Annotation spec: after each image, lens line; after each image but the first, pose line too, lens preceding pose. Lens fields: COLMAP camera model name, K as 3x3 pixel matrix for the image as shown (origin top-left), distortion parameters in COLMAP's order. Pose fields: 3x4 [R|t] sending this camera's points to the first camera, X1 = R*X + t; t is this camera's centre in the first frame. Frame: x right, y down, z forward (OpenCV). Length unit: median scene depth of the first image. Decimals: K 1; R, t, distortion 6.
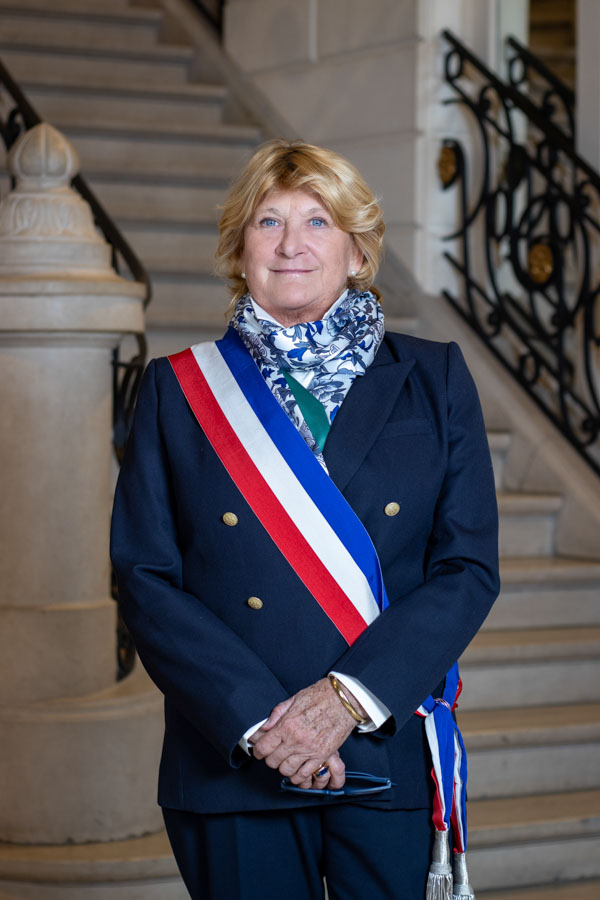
lens RADIAL K [[5997.6, 0, 333.4], [0, 5997.6, 379.3], [0, 0, 1]] dist [0.804479, 0.000000]
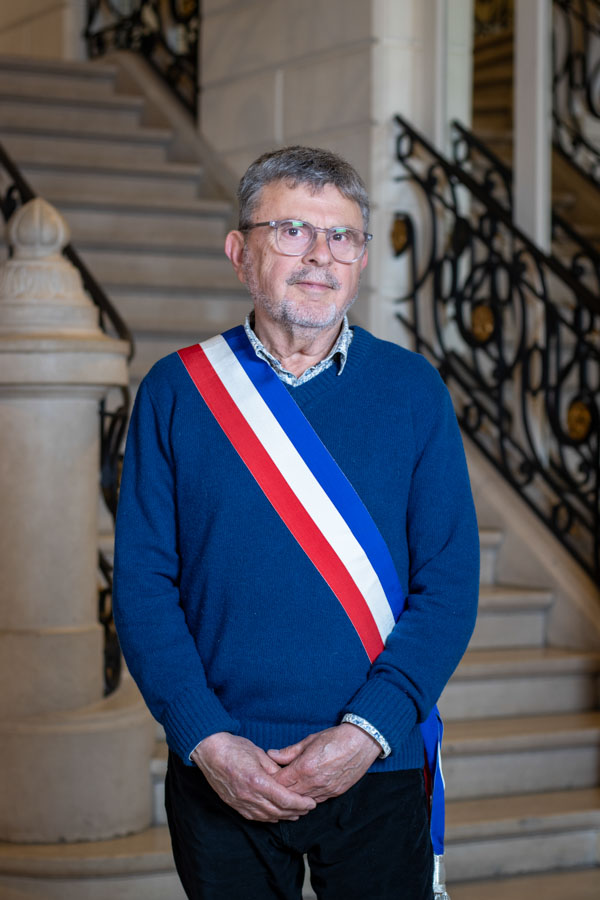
lens RADIAL K [[5997.6, 0, 316.7], [0, 5997.6, 379.4], [0, 0, 1]] dist [0.804479, 0.000000]
pose [[0.999998, -0.001452, 0.001637, 0.001805], [0.001470, 0.999938, -0.011033, 0.003451], [-0.001621, 0.011036, 0.999938, -0.116934]]
